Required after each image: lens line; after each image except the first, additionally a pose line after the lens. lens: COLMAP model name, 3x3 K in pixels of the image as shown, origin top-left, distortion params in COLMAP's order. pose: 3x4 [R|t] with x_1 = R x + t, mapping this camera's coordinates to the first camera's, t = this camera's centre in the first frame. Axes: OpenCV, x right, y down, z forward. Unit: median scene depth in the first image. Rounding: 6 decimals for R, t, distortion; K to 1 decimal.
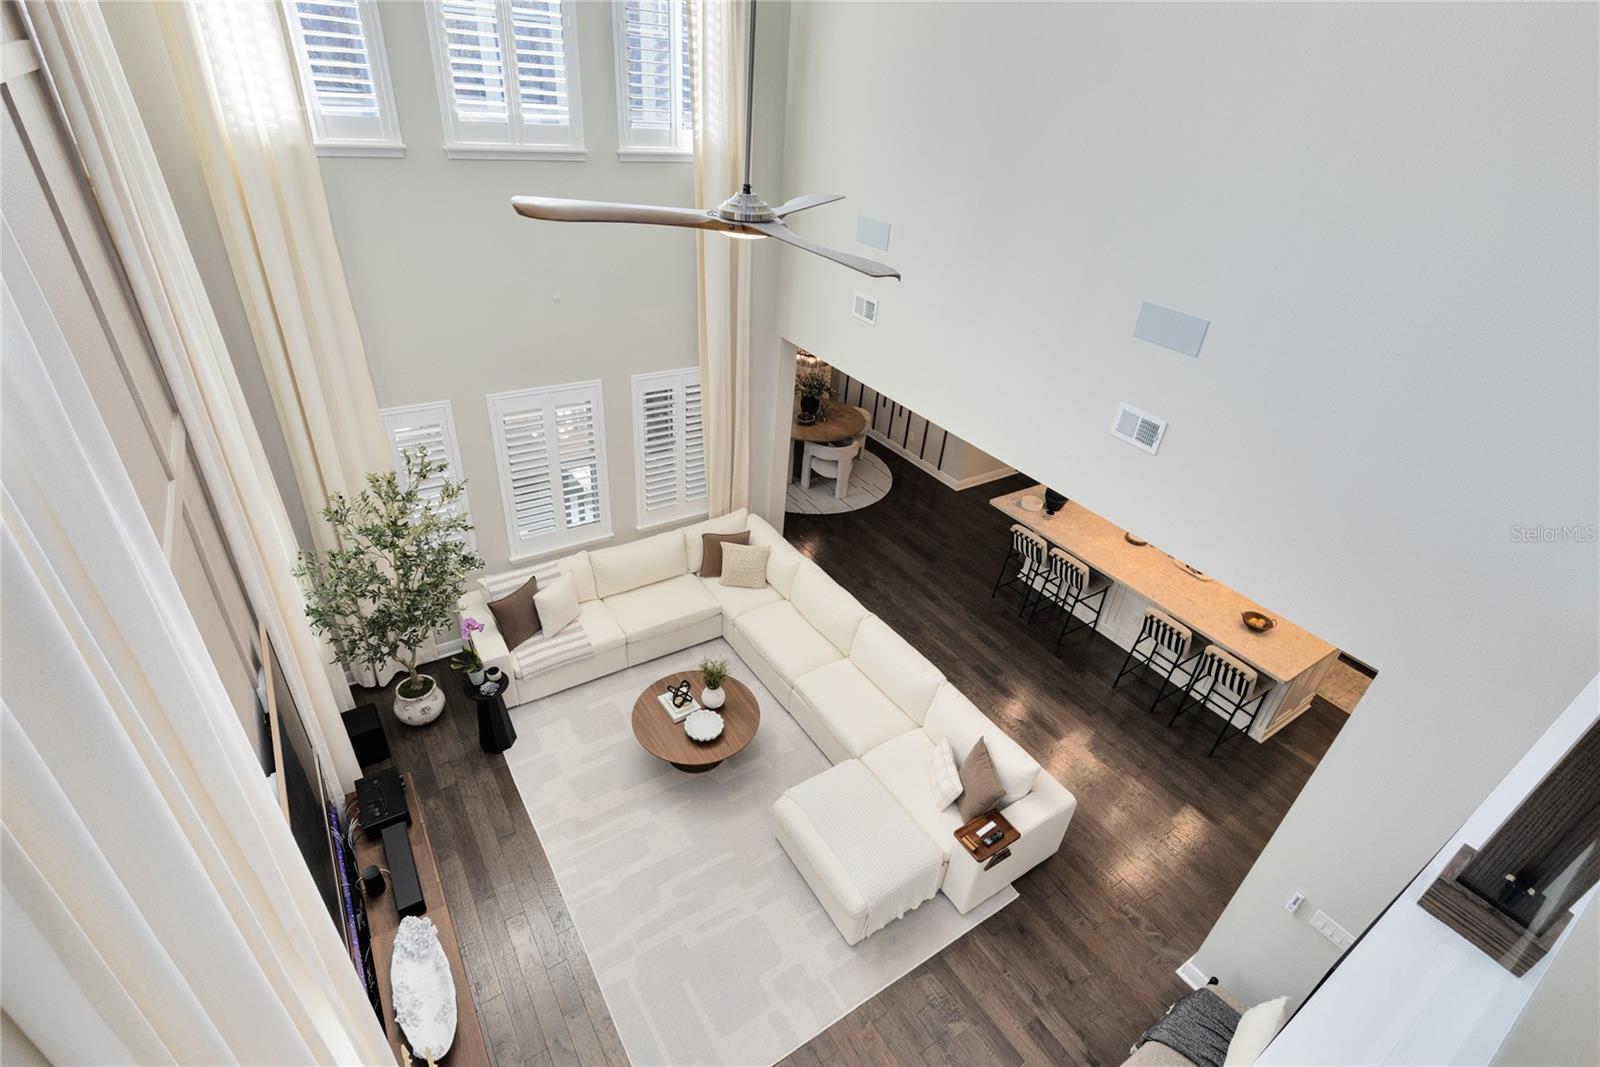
lens RADIAL K [[729.4, 0, 794.0], [0, 729.4, 536.4], [0, 0, 1]] dist [0.001216, -0.000022]
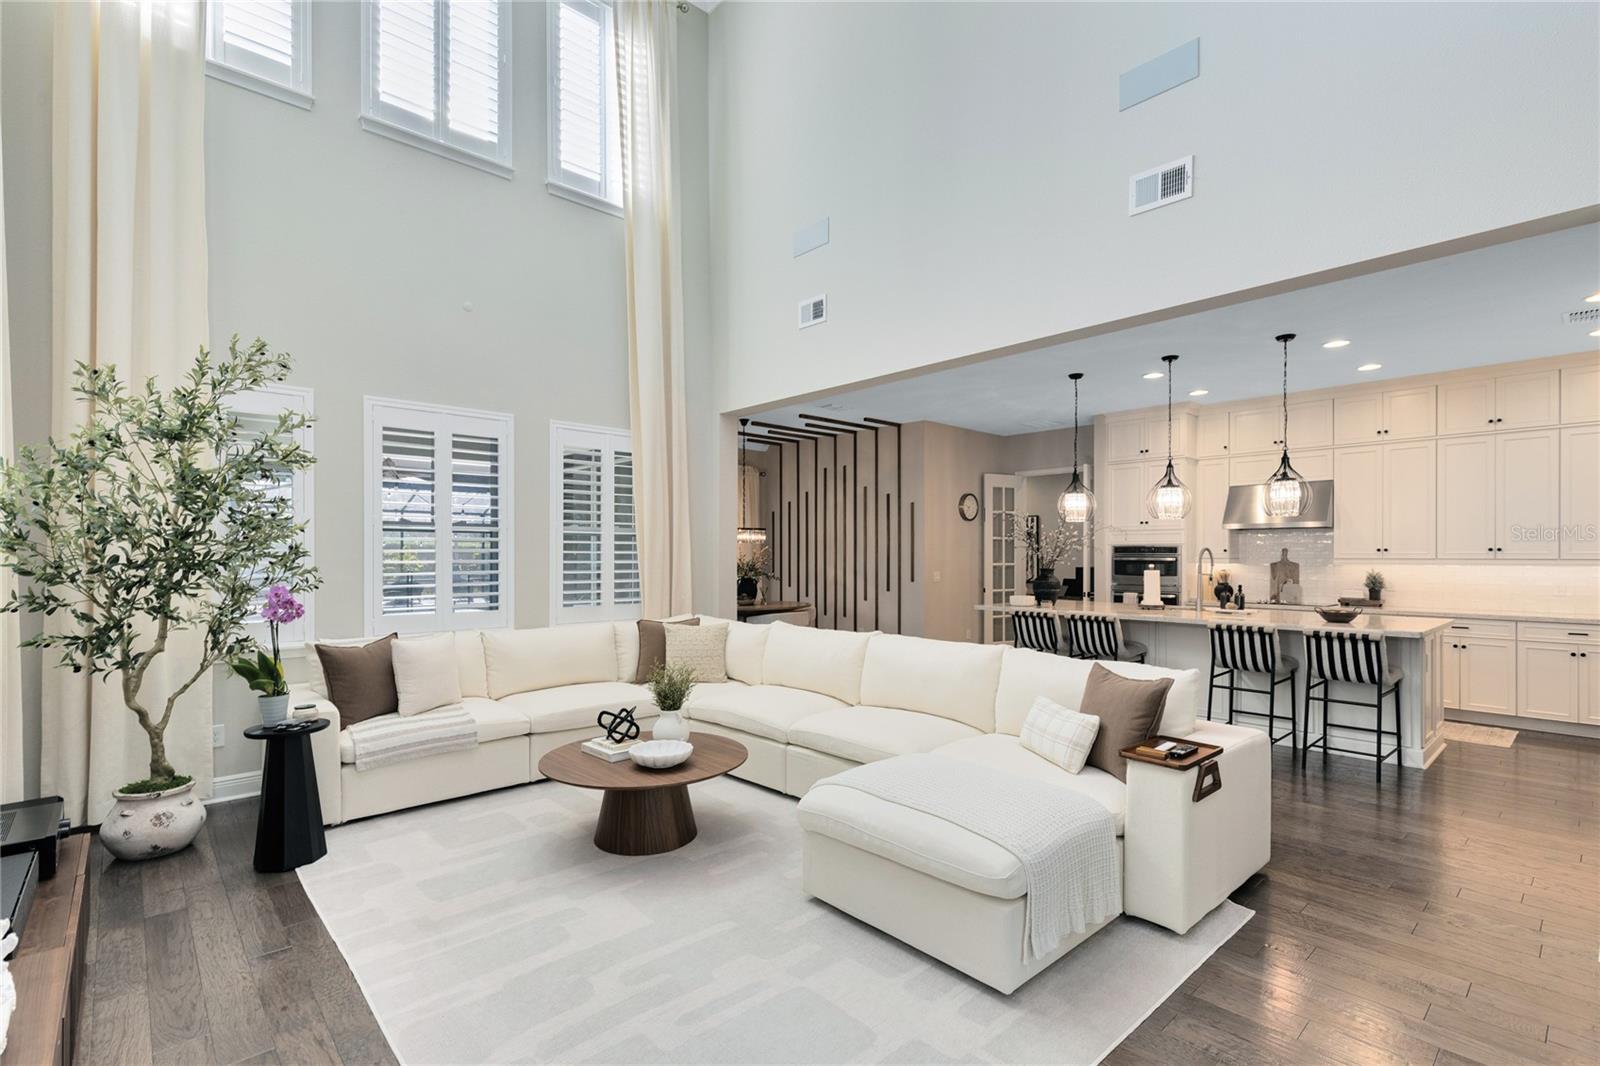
lens RADIAL K [[729.4, 0, 799.6], [0, 729.4, 556.5], [0, 0, 1]] dist [0.001216, -0.000022]
pose [[0.985558, -0.074746, 0.151948, -0.087025], [0.141945, 0.853967, -0.500592, 0.432506], [-0.092341, 0.514930, 0.852244, 0.369867]]
